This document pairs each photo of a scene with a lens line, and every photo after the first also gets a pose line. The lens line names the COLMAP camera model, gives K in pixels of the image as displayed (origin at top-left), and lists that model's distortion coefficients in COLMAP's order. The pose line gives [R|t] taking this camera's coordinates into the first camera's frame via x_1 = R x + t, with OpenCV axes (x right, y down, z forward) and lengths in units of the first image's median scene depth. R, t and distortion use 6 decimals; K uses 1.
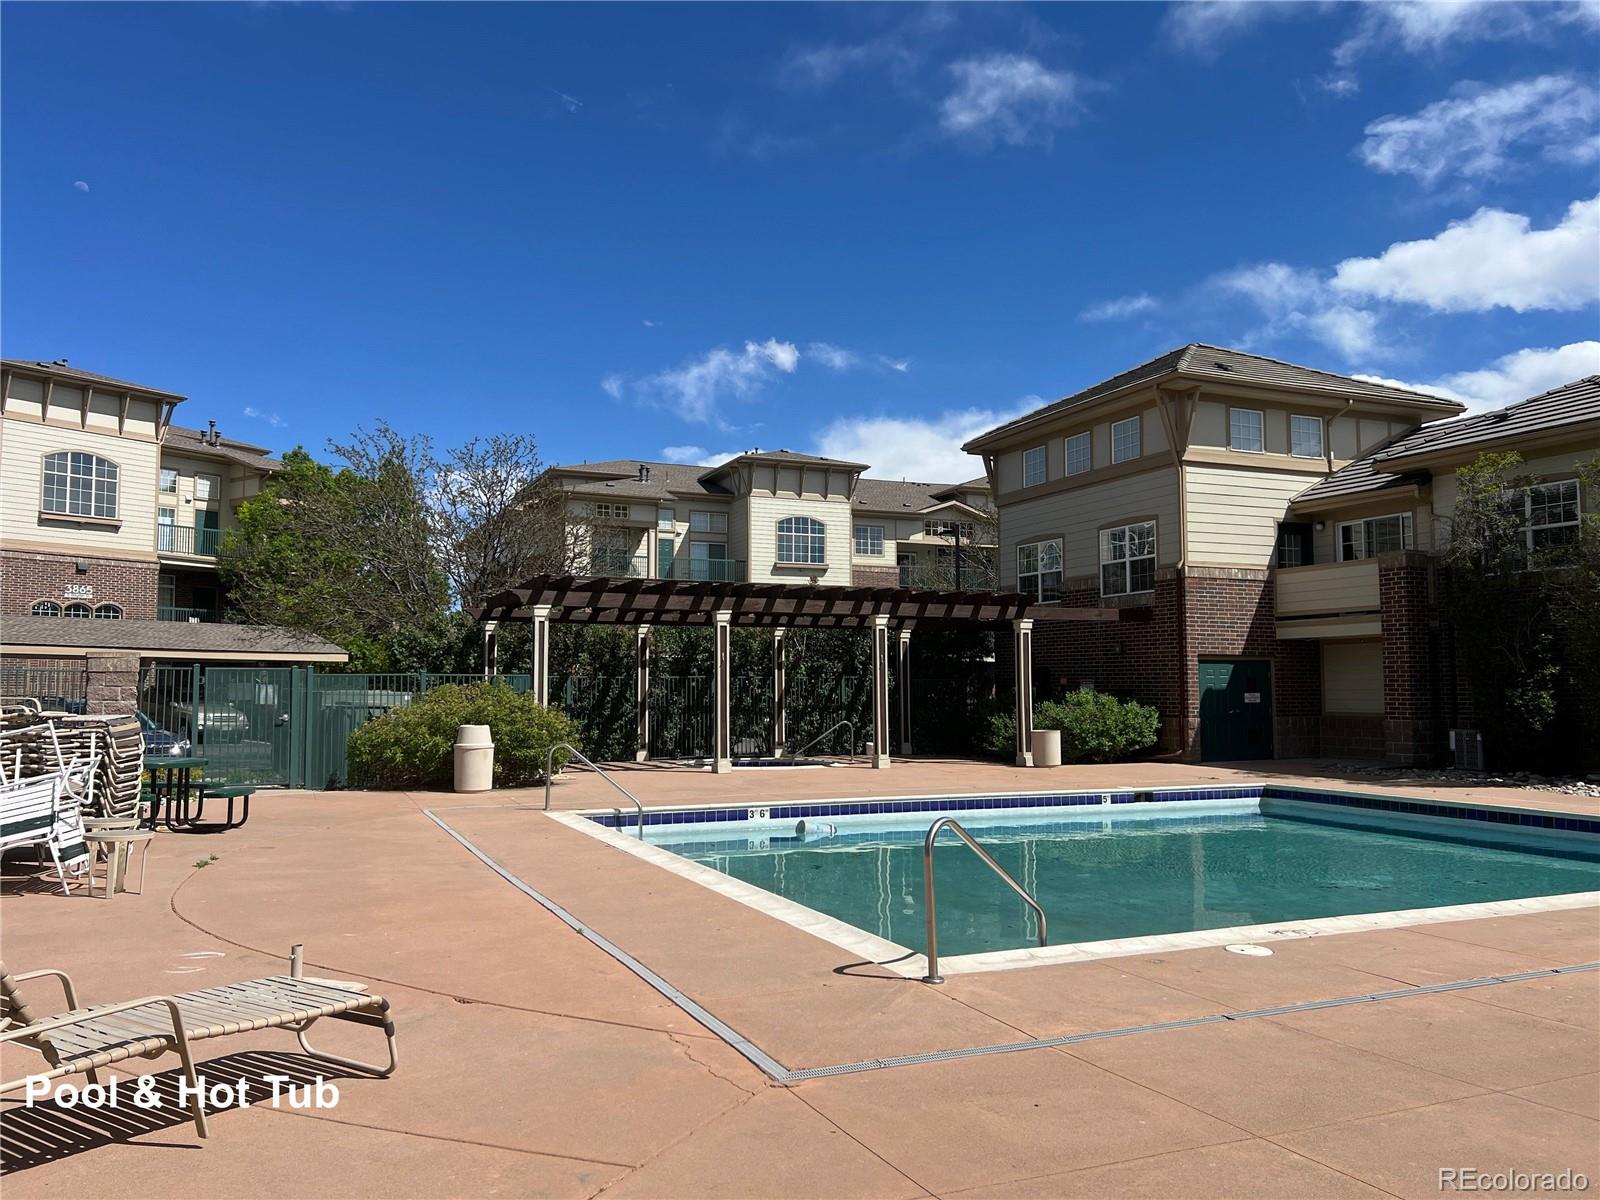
lens RADIAL K [[1218.3, 0, 800.1], [0, 1218.3, 602.2], [0, 0, 1]] dist [0.006791, -0.002069]
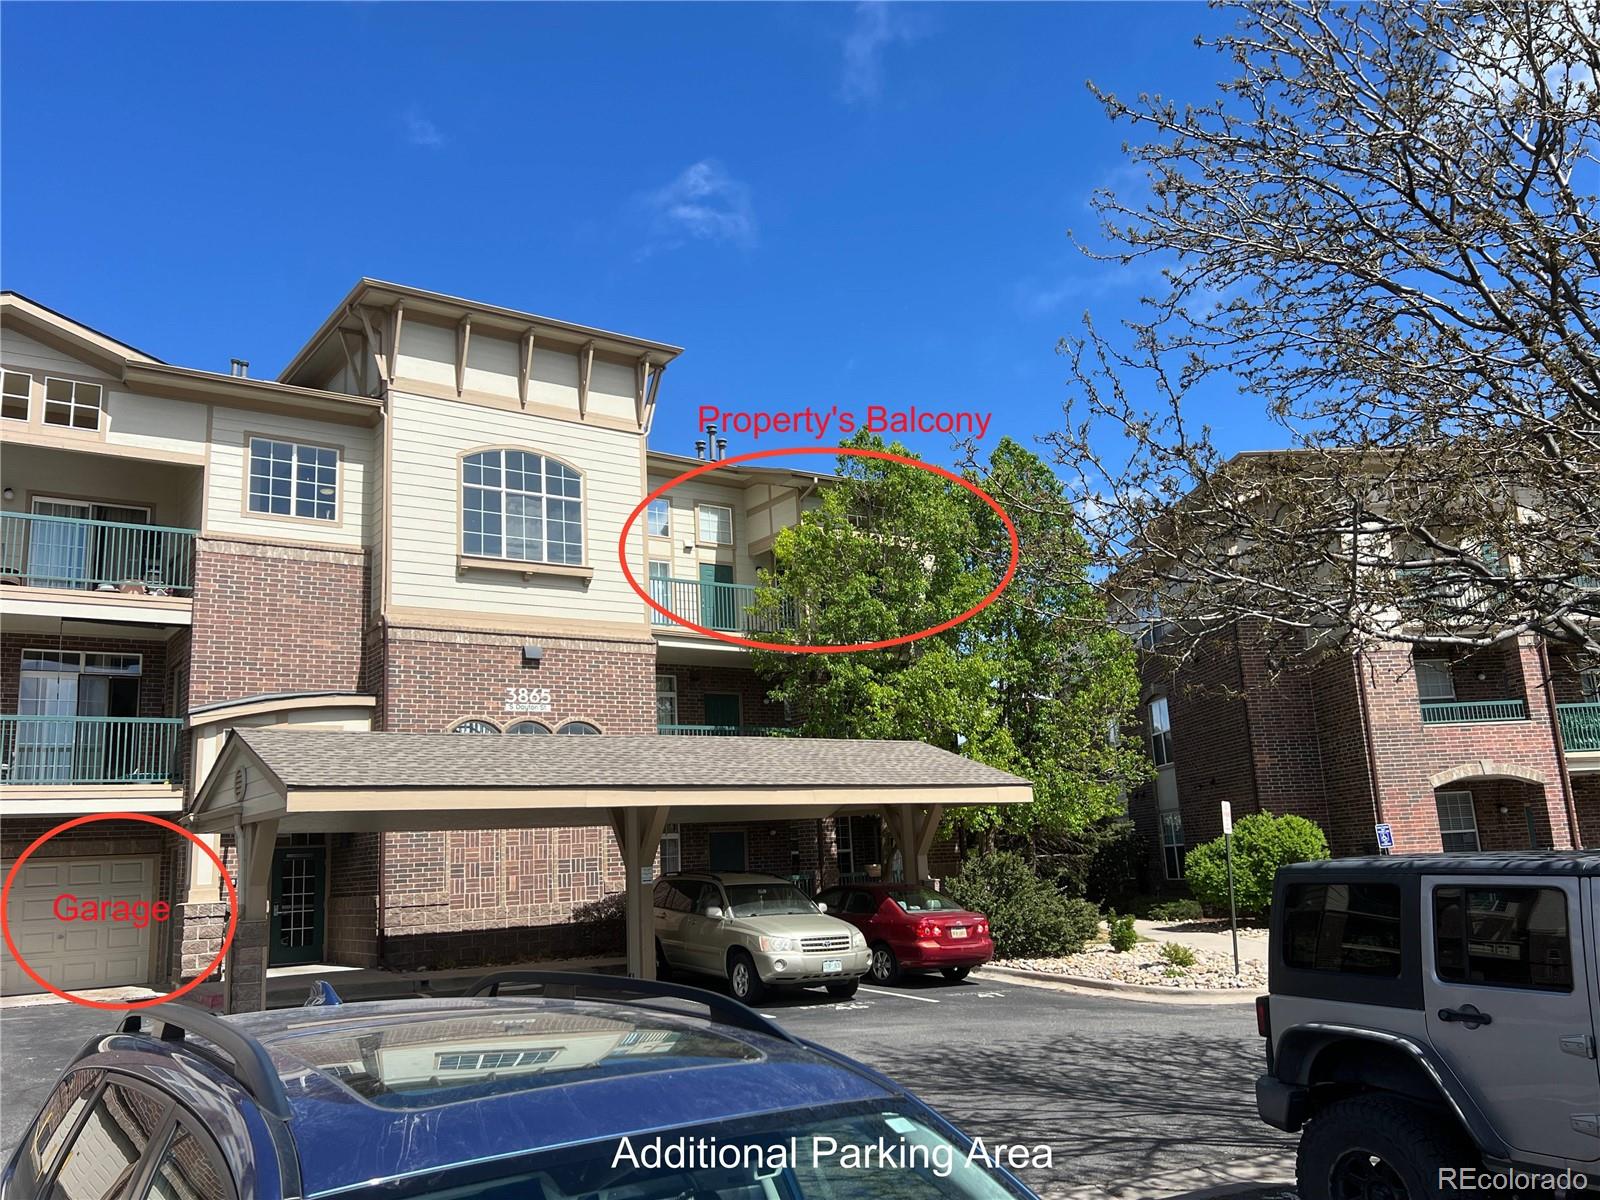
lens RADIAL K [[1218.3, 0, 800.2], [0, 1218.3, 600.0], [0, 0, 1]] dist [0.006791, -0.002069]
pose [[0.941913, -0.114216, -0.315840, -0.297676], [0.074248, 0.987944, -0.135843, 0.028969], [0.327548, 0.104502, 0.939038, 0.520546]]
